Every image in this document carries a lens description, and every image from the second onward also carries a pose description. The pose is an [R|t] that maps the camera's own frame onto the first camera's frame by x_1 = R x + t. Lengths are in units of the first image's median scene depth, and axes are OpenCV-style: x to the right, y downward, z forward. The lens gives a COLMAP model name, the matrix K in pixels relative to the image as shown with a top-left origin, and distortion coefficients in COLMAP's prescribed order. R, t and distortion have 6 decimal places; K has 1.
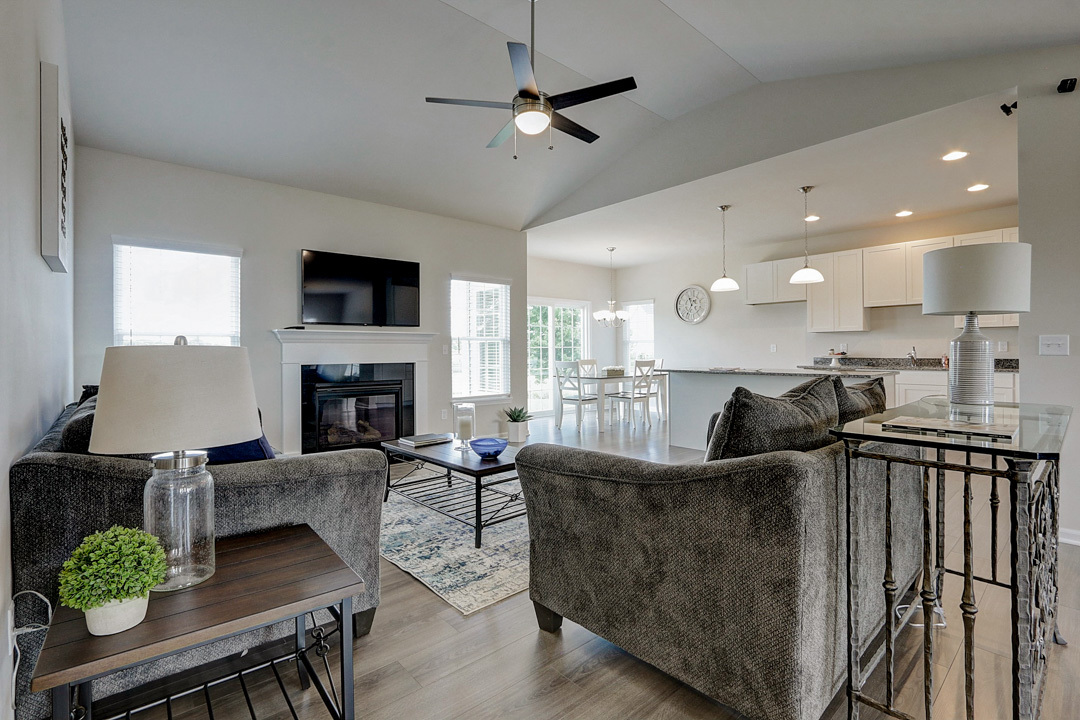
lens RADIAL K [[491.4, 0, 531.1], [0, 491.4, 353.1], [0, 0, 1]] dist [-0.007758, -0.004774]
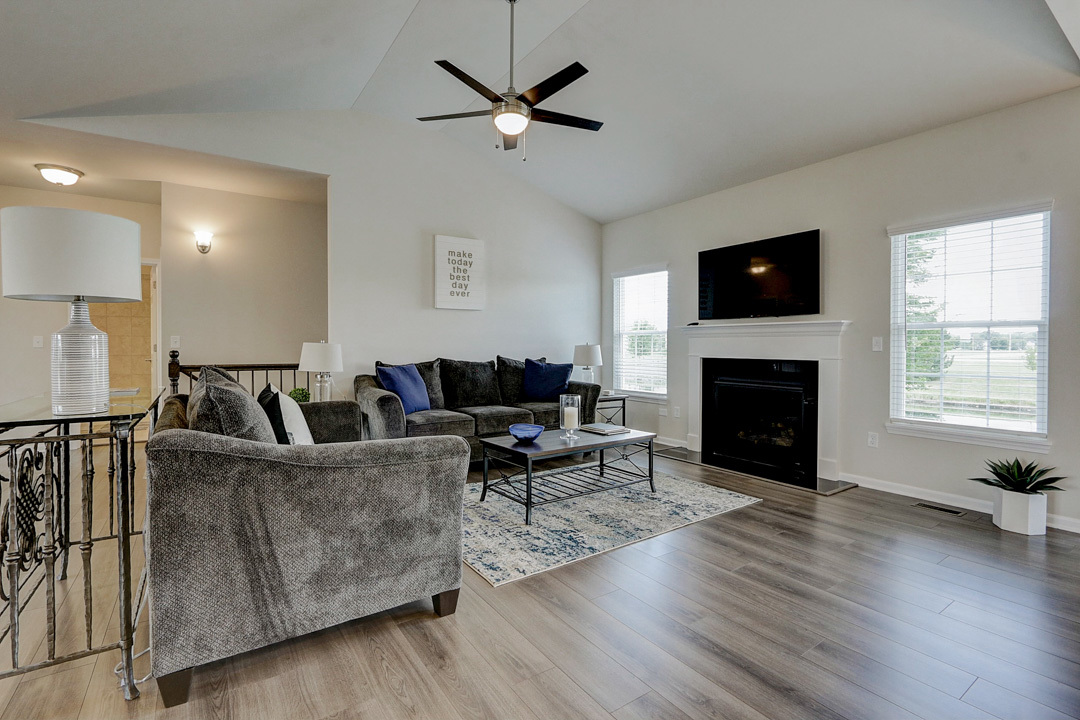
lens RADIAL K [[491.4, 0, 531.1], [0, 491.4, 353.1], [0, 0, 1]] dist [-0.007758, -0.004774]
pose [[-0.112914, 0.029521, -0.993166, 0.907226], [0.005510, 0.999562, 0.029085, -0.027785], [0.993590, -0.002188, -0.113027, 1.000094]]
